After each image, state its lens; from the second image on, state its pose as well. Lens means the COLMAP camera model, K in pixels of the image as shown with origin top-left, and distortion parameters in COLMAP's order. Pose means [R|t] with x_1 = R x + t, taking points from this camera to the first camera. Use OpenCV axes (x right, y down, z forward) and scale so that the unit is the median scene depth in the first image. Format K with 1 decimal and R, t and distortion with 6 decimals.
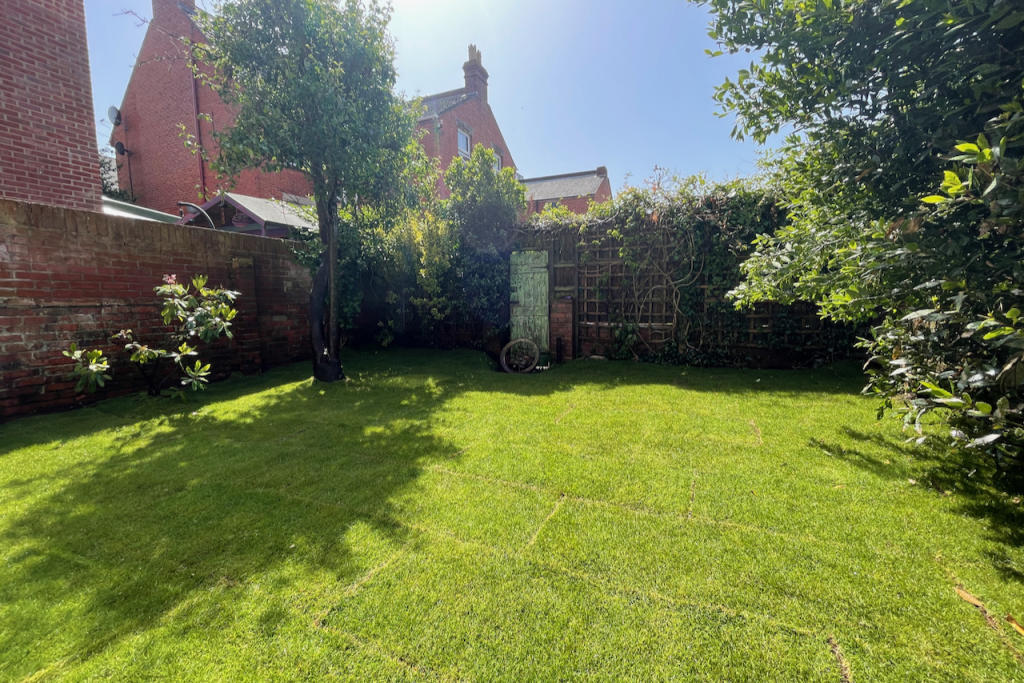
lens RADIAL K [[416.3, 0, 514.4], [0, 416.3, 339.5], [0, 0, 1]] dist [-0.001333, -0.000166]
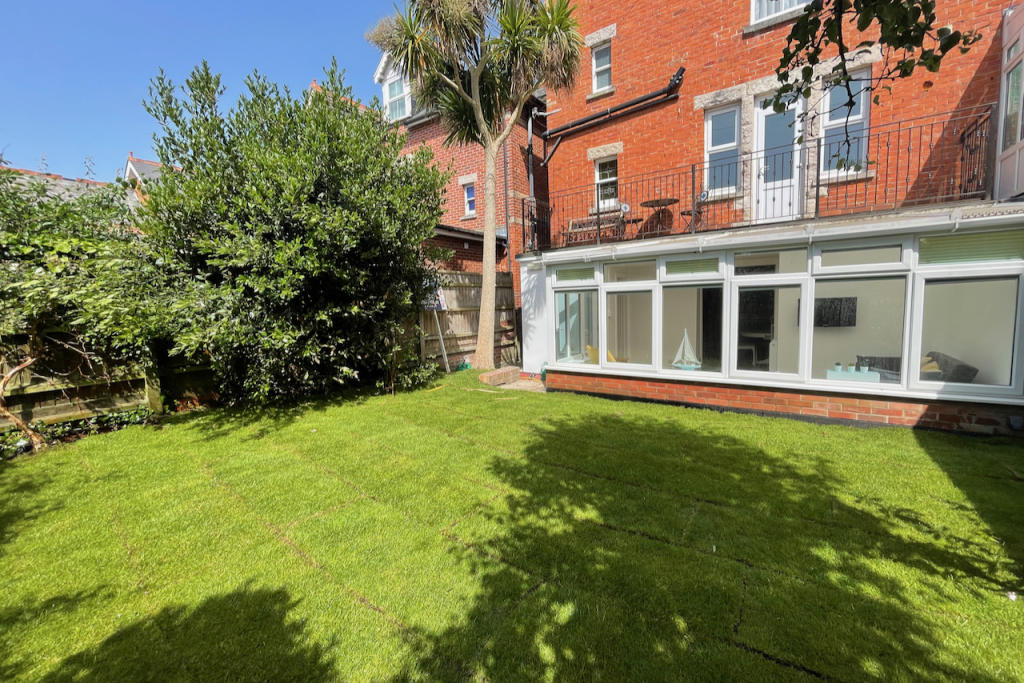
lens RADIAL K [[416.3, 0, 514.4], [0, 416.3, 339.5], [0, 0, 1]] dist [-0.001333, -0.000166]
pose [[-0.970608, 0.014167, 0.240250, -0.490735], [0.062918, 0.978486, 0.196487, -0.305871], [-0.232298, 0.205828, -0.950617, 2.078465]]
